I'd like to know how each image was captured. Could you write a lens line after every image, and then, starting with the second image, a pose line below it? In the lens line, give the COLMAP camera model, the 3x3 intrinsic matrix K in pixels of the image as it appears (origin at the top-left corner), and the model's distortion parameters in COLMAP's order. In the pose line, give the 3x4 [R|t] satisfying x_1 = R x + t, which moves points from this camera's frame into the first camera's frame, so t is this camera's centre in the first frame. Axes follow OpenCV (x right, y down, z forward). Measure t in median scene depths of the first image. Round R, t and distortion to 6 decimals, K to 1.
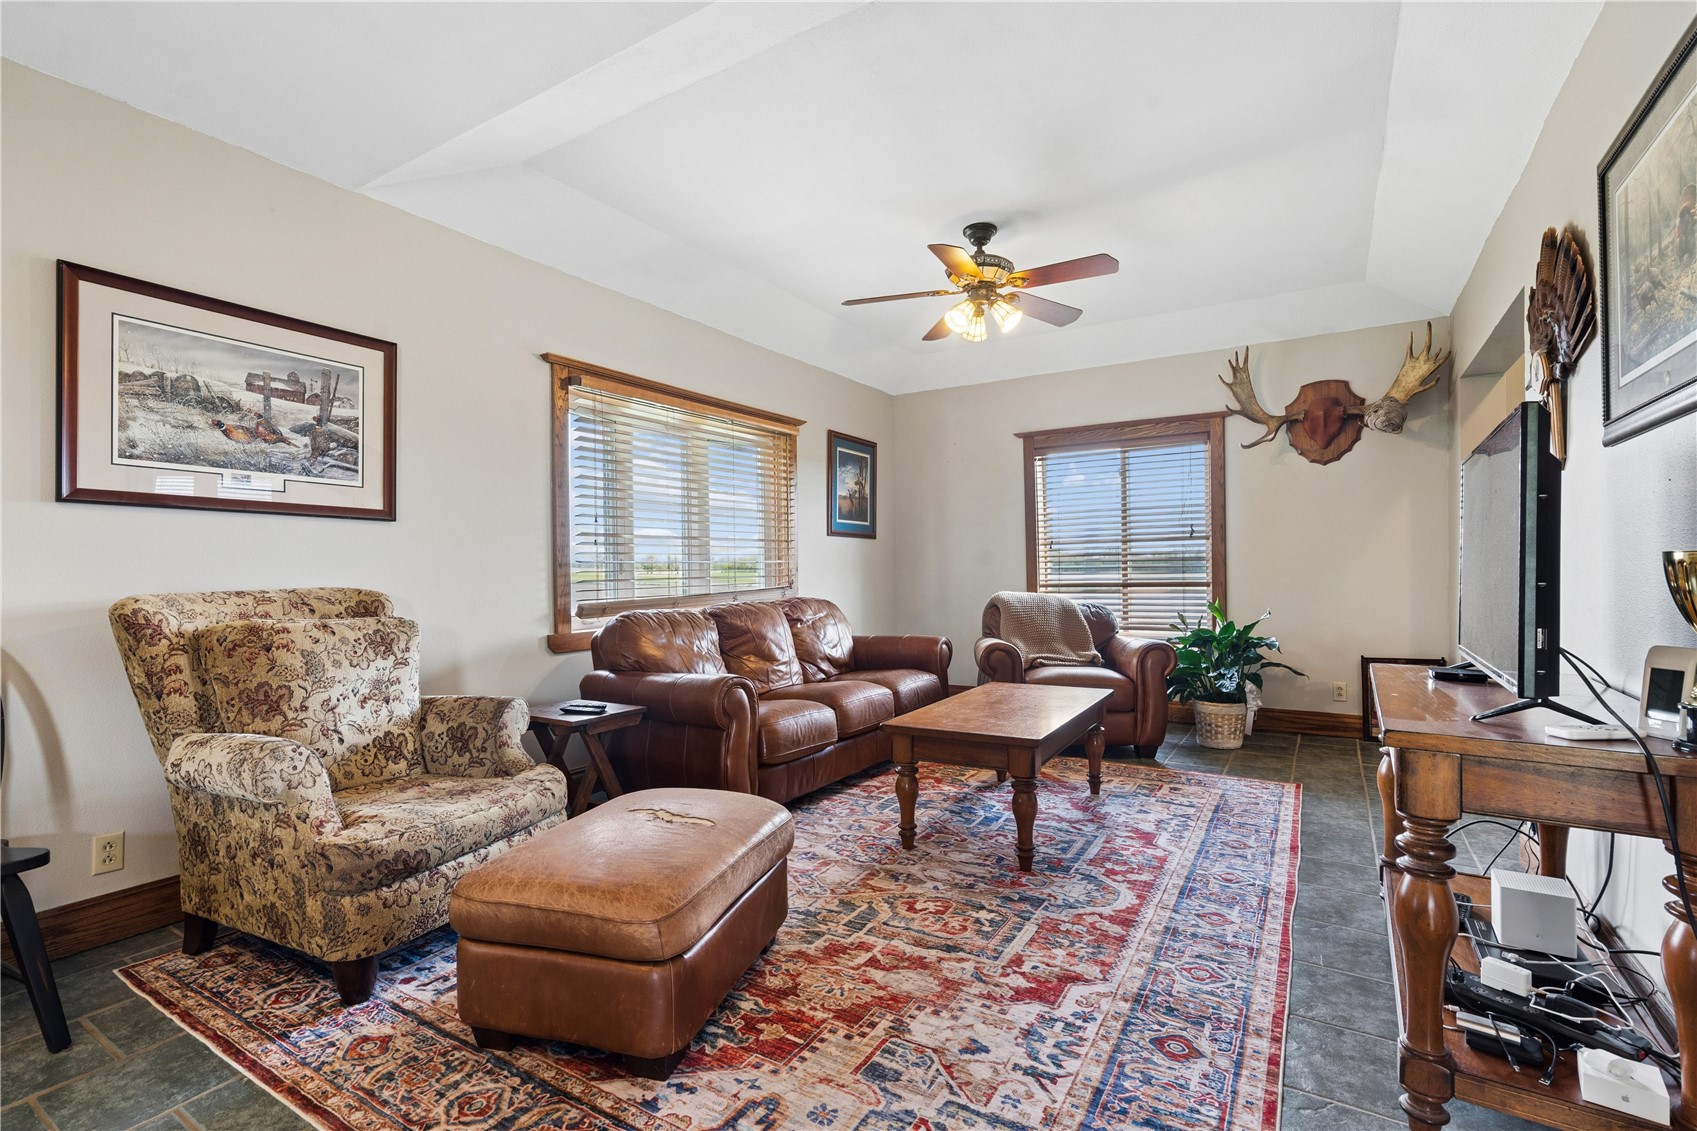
lens RADIAL K [[772.5, 0, 846.9], [0, 772.5, 570.3], [0, 0, 1]] dist [-0.004998, 0.000532]
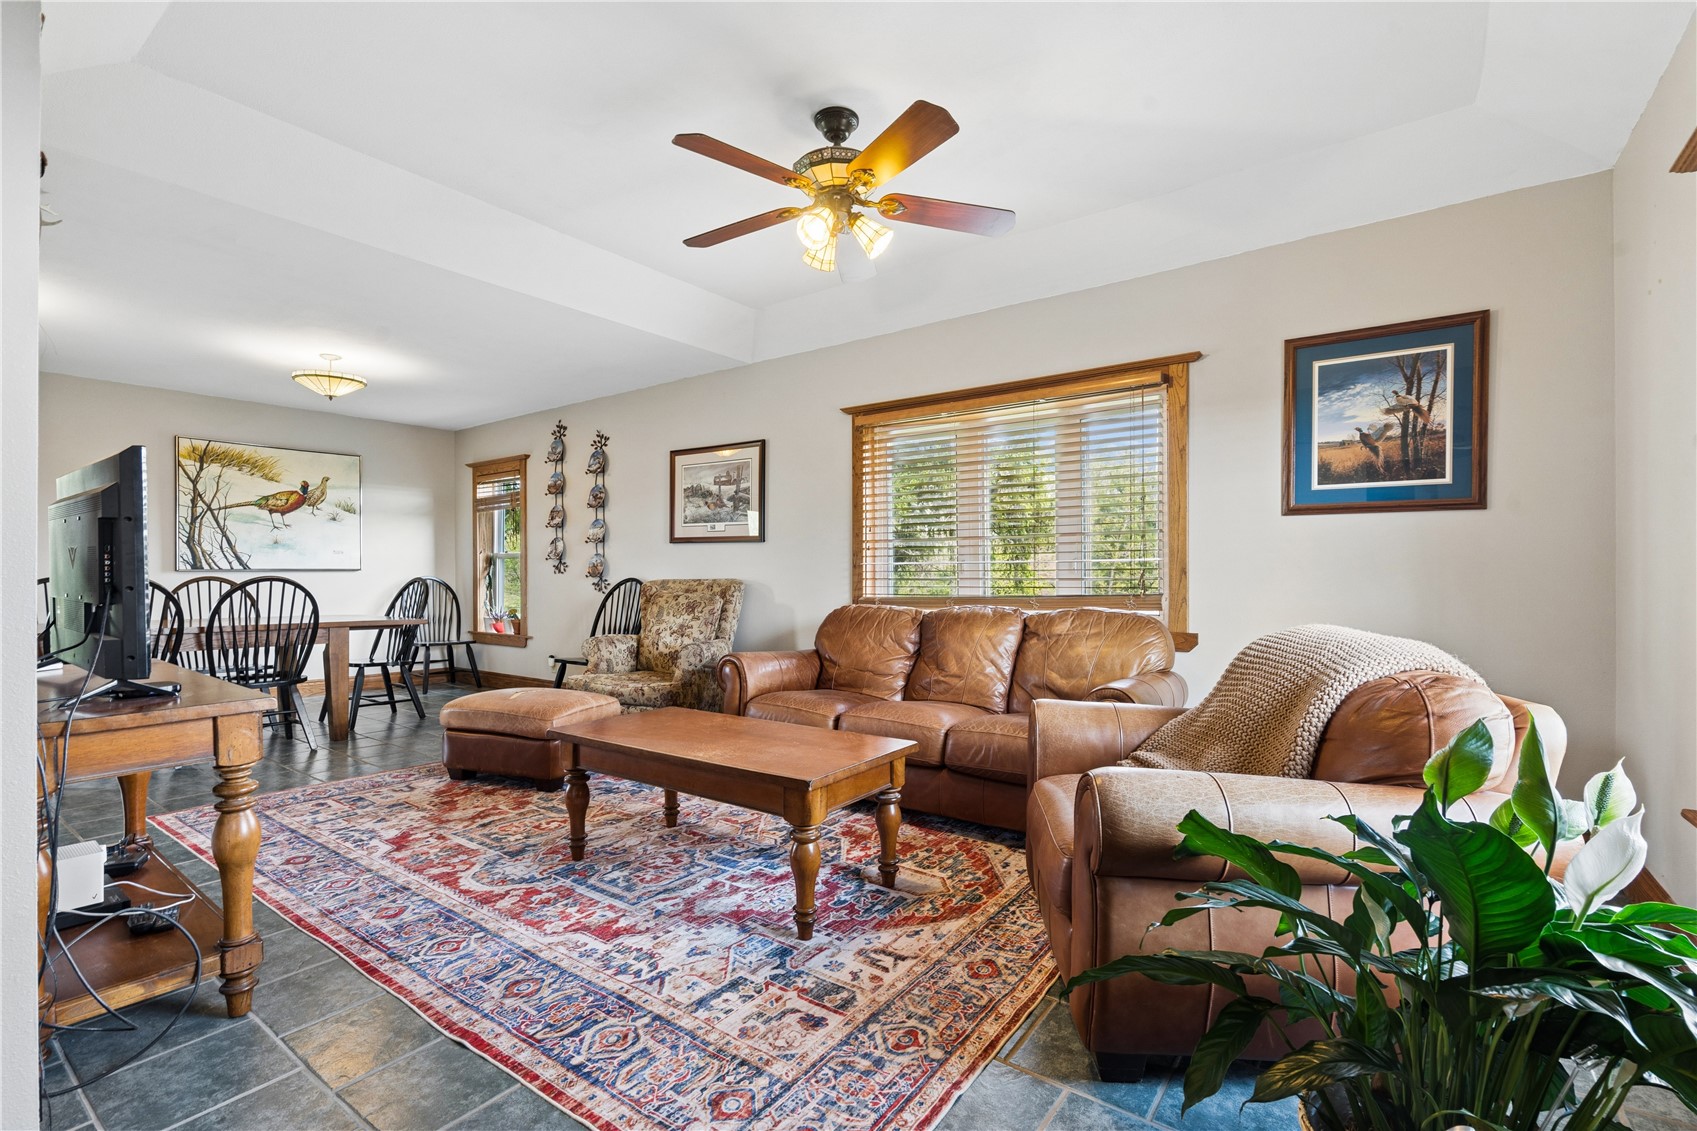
lens RADIAL K [[772.5, 0, 846.9], [0, 772.5, 570.3], [0, 0, 1]] dist [-0.004998, 0.000532]
pose [[-0.077992, 0.006325, -0.996934, 1.278321], [-0.000768, 0.999979, 0.006405, -0.011468], [0.996954, 0.001265, -0.077985, 1.483866]]
